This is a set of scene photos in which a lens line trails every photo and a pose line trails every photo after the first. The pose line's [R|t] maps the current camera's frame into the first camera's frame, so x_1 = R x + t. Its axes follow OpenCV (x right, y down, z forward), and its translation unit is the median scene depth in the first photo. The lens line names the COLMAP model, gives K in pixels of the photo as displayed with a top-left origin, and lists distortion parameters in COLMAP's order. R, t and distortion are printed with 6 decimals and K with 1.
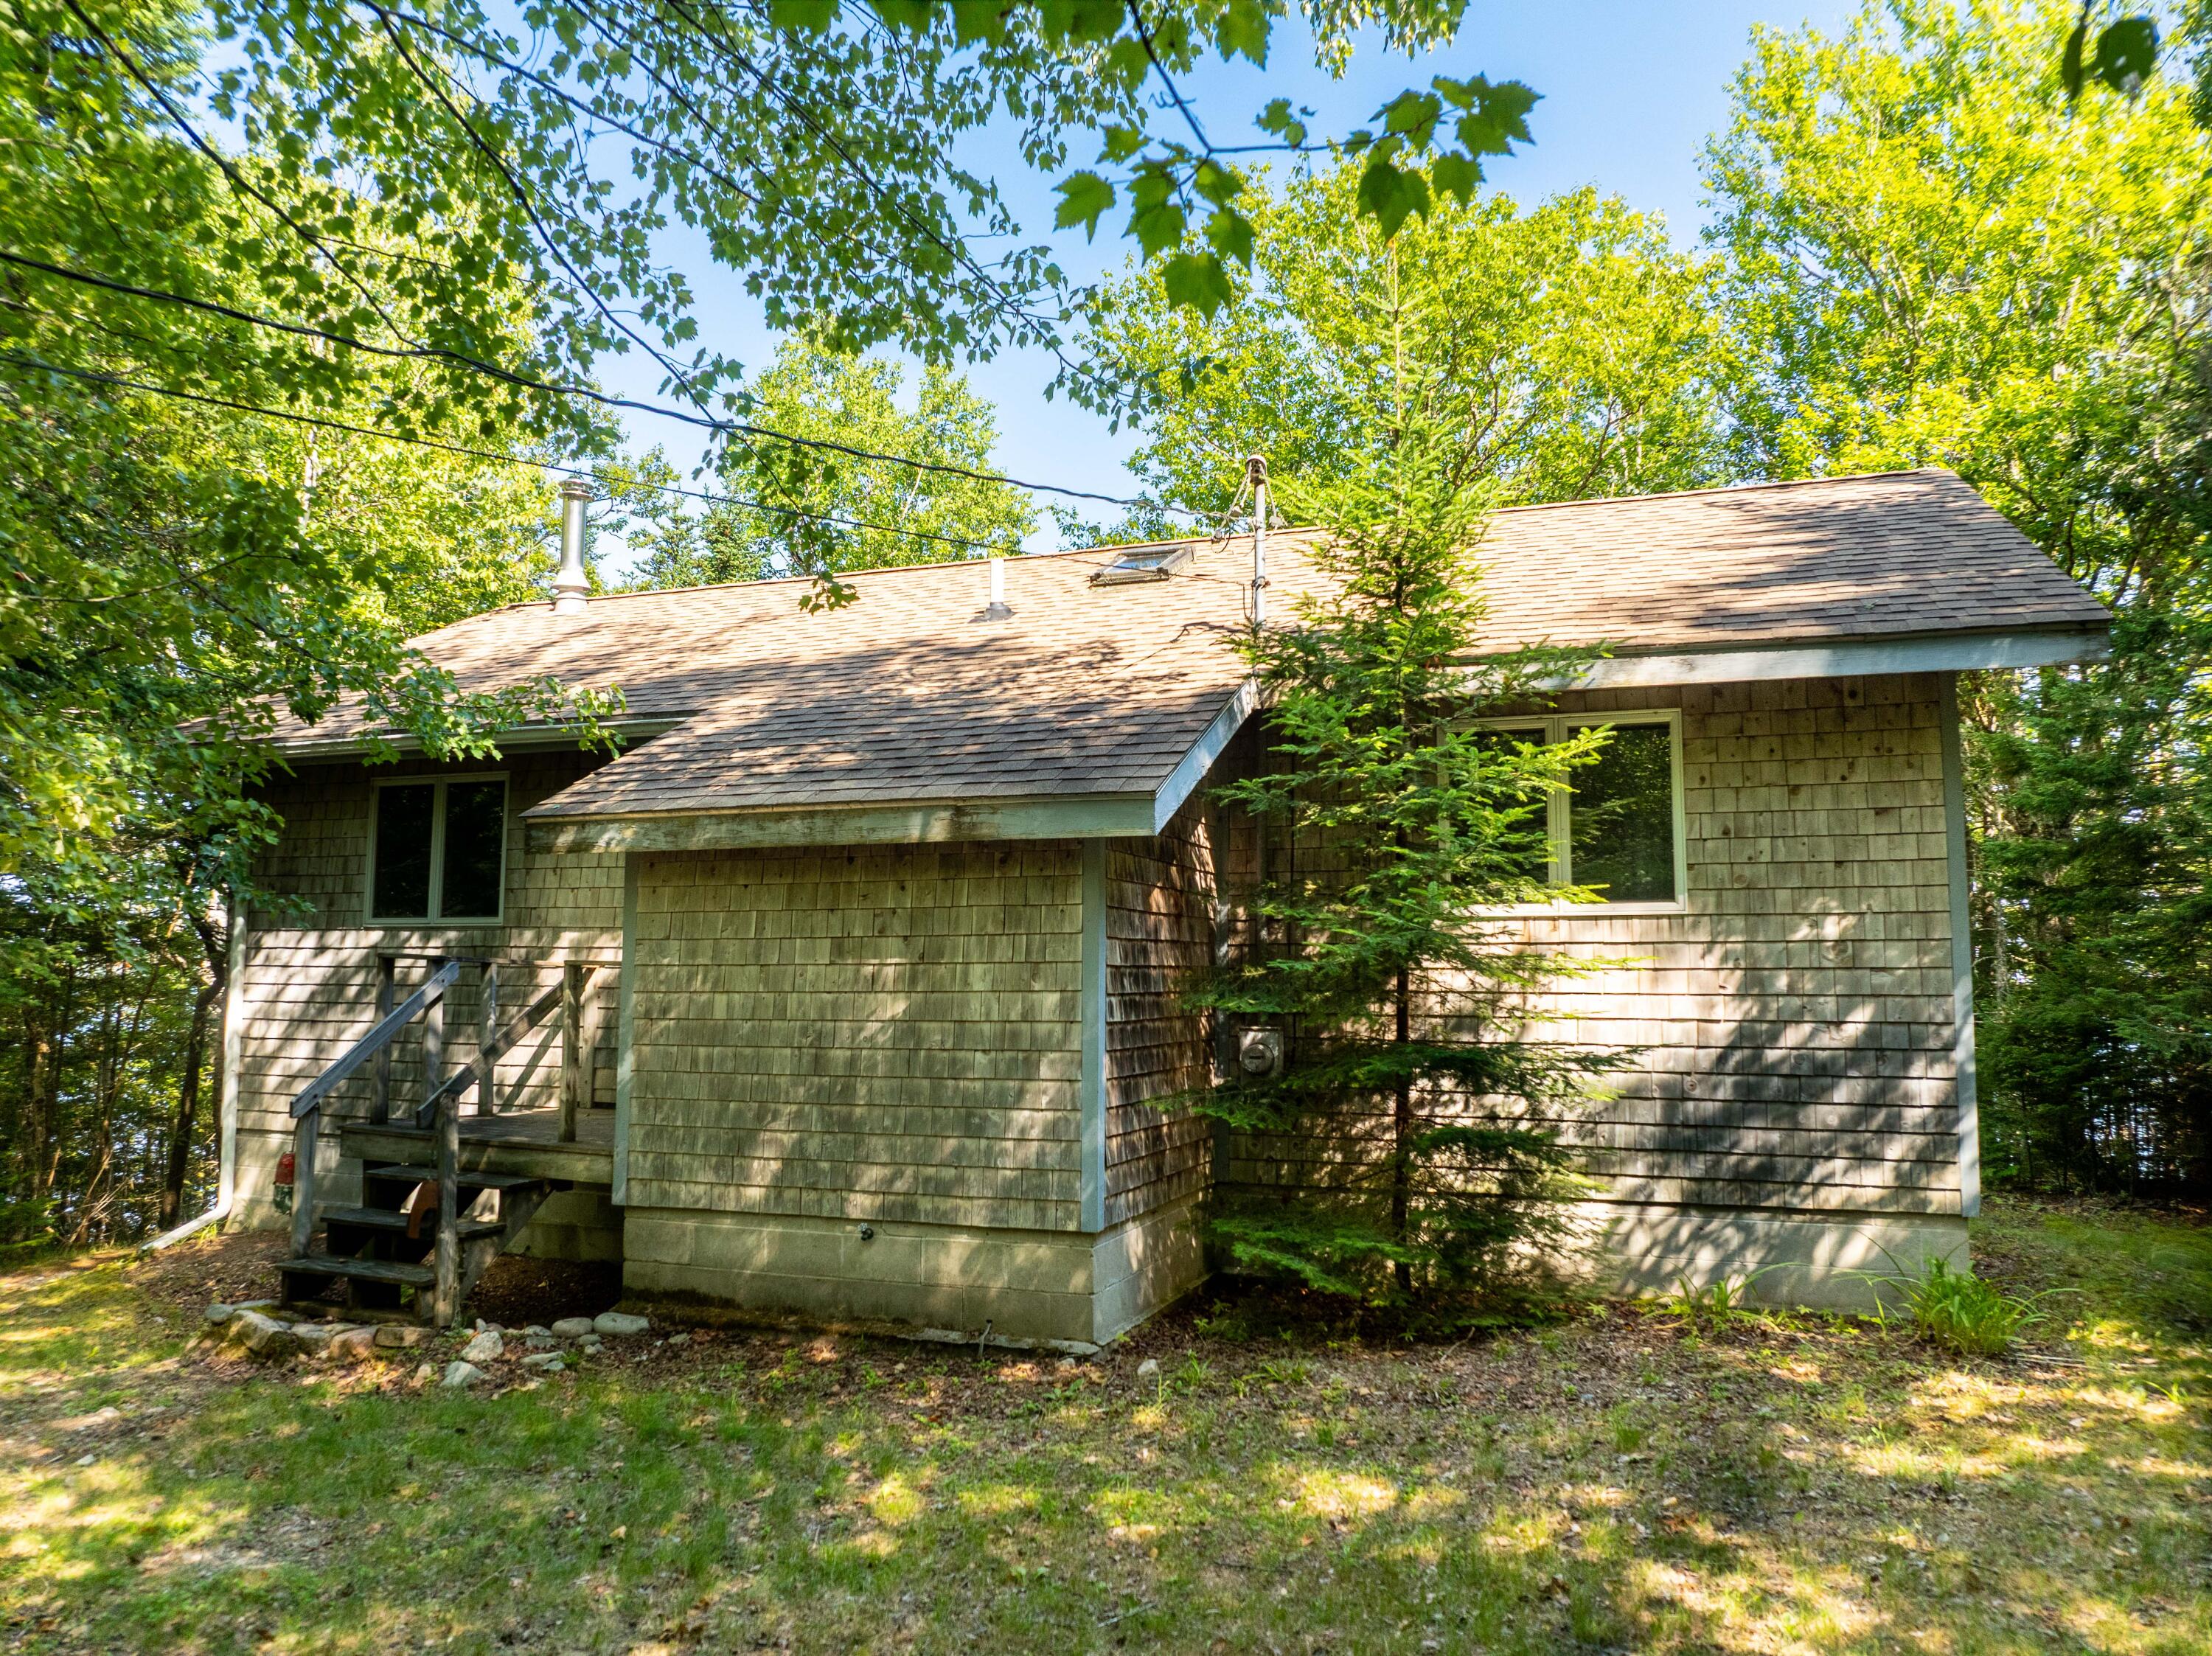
lens RADIAL K [[1534.2, 0, 1103.5], [0, 1534.2, 830.5], [0, 0, 1]] dist [-0.029169, 0.011186]
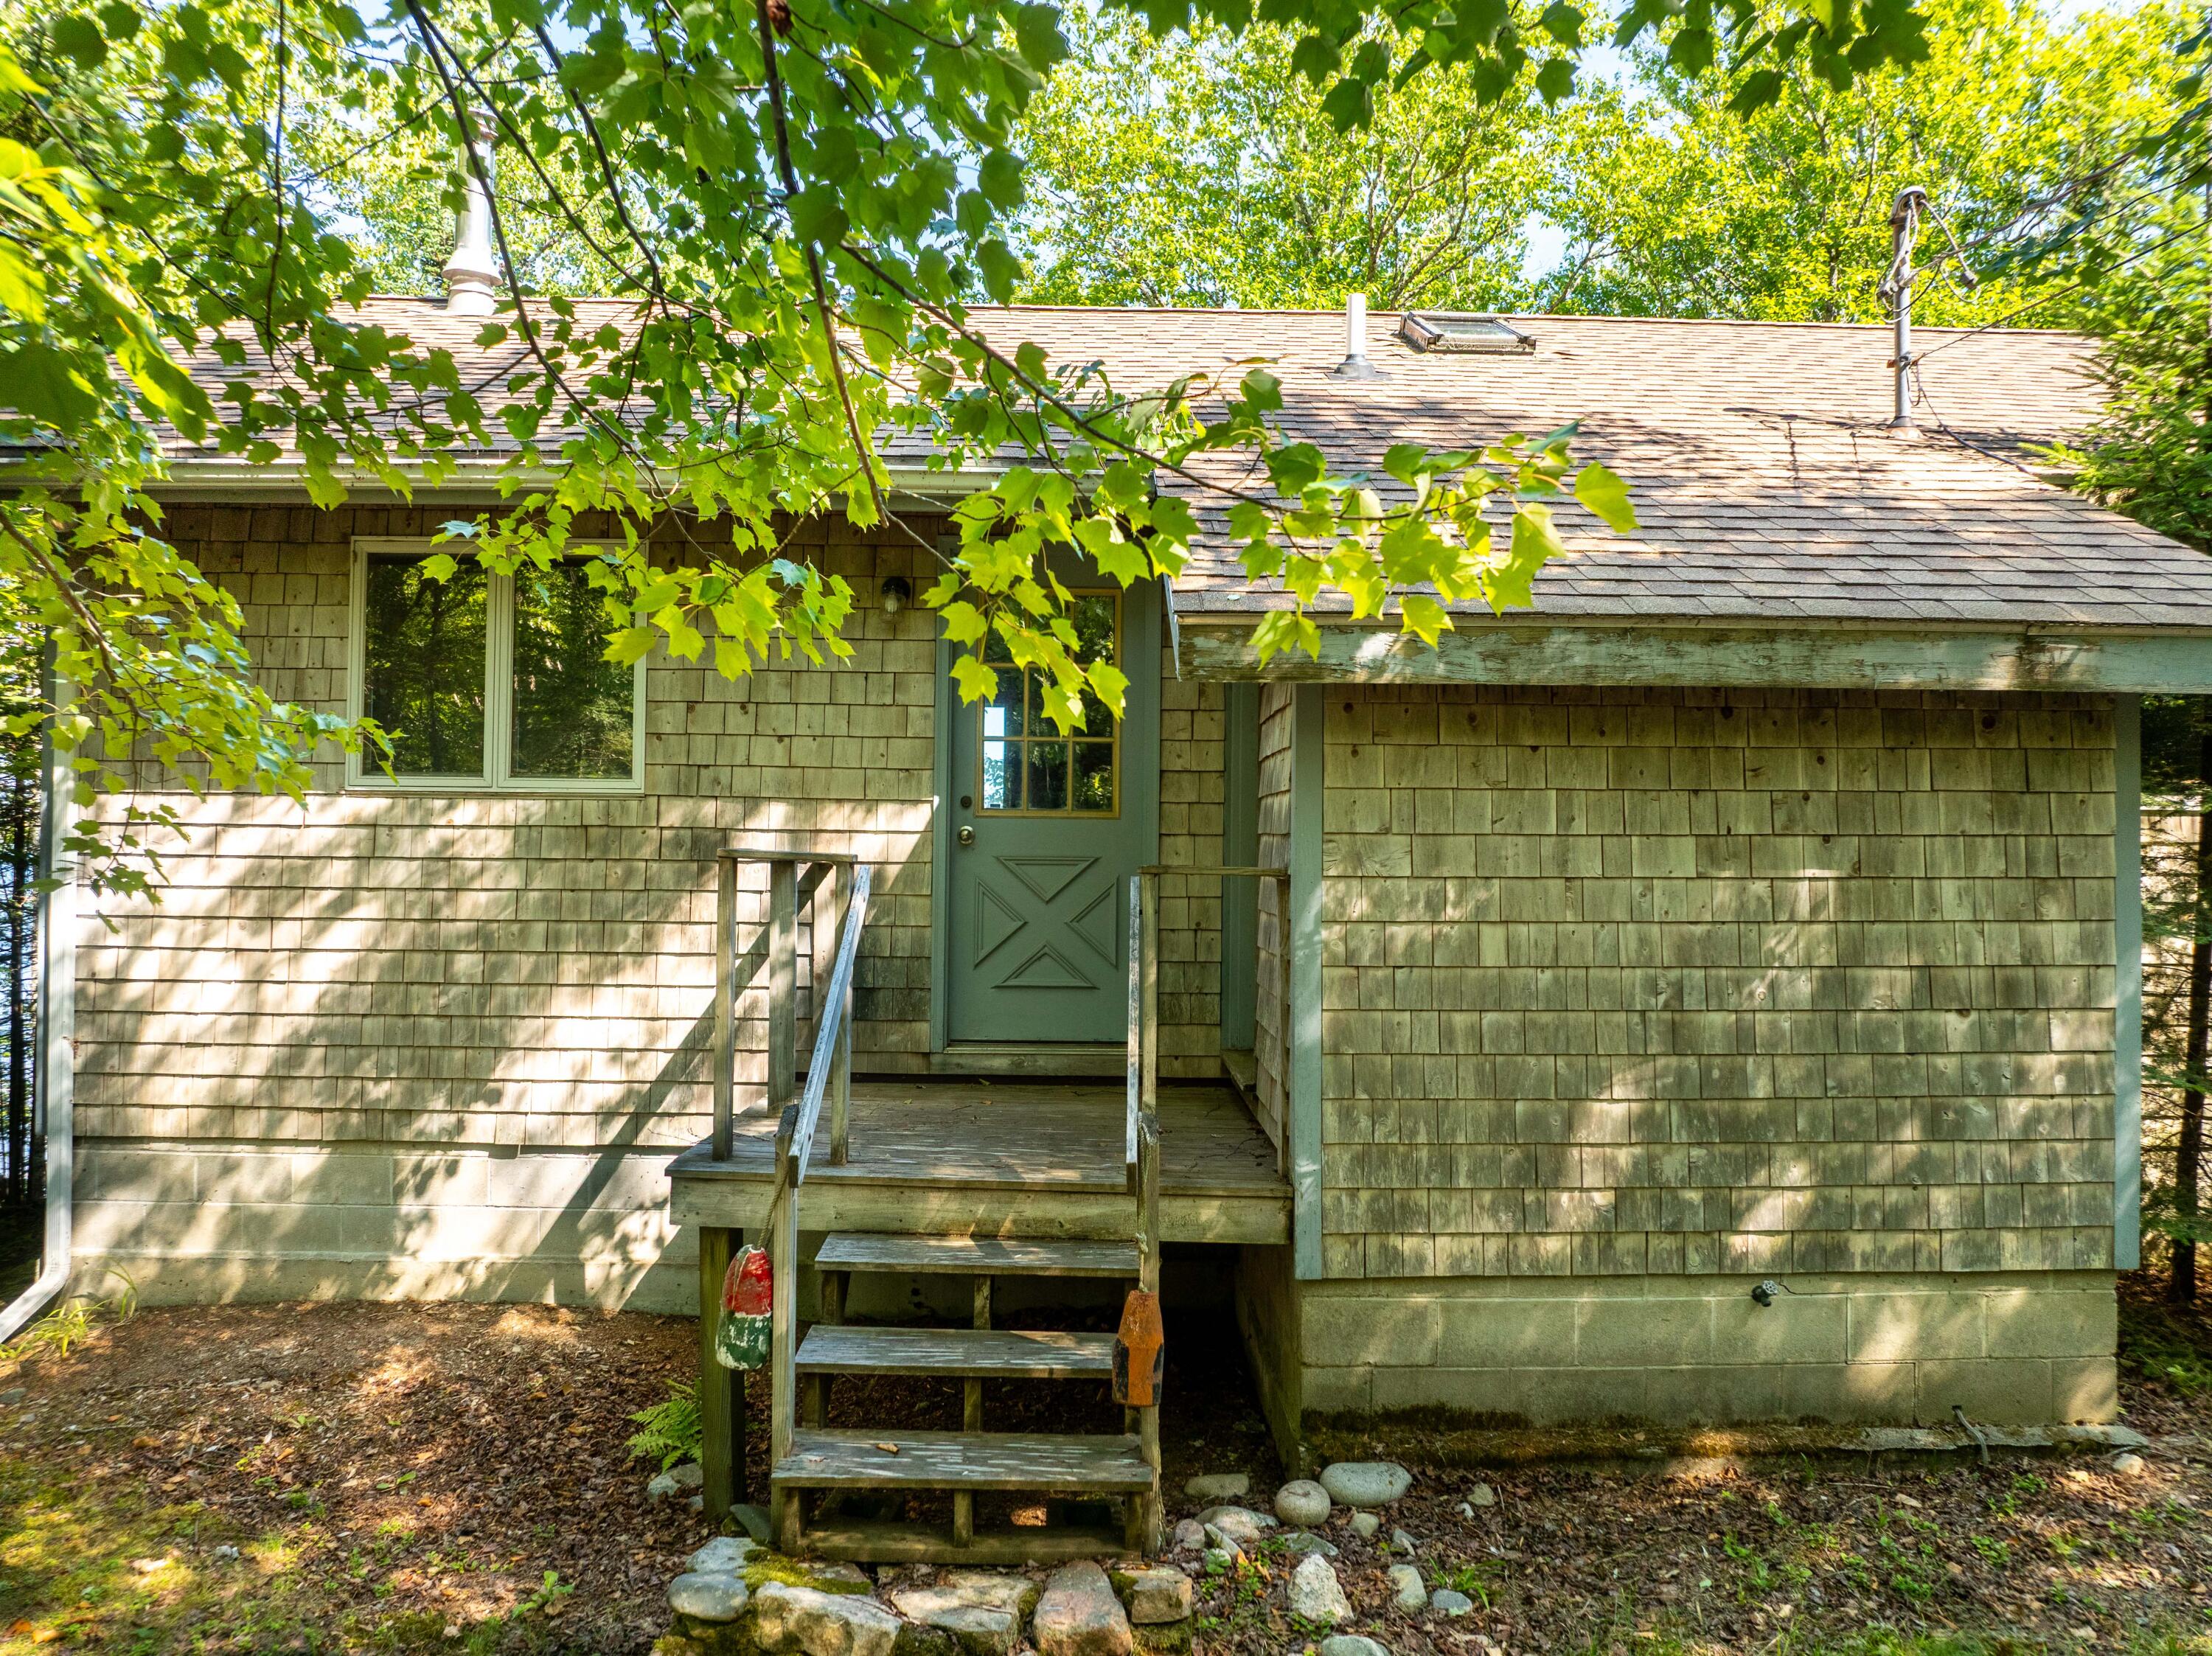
lens RADIAL K [[1534.2, 0, 1108.0], [0, 1534.2, 824.5], [0, 0, 1]] dist [-0.029169, 0.011186]
pose [[0.929675, 0.007798, 0.368297, -0.633015], [-0.040904, 0.995779, 0.082167, 0.023949], [-0.366102, -0.091453, 0.926070, 0.511329]]
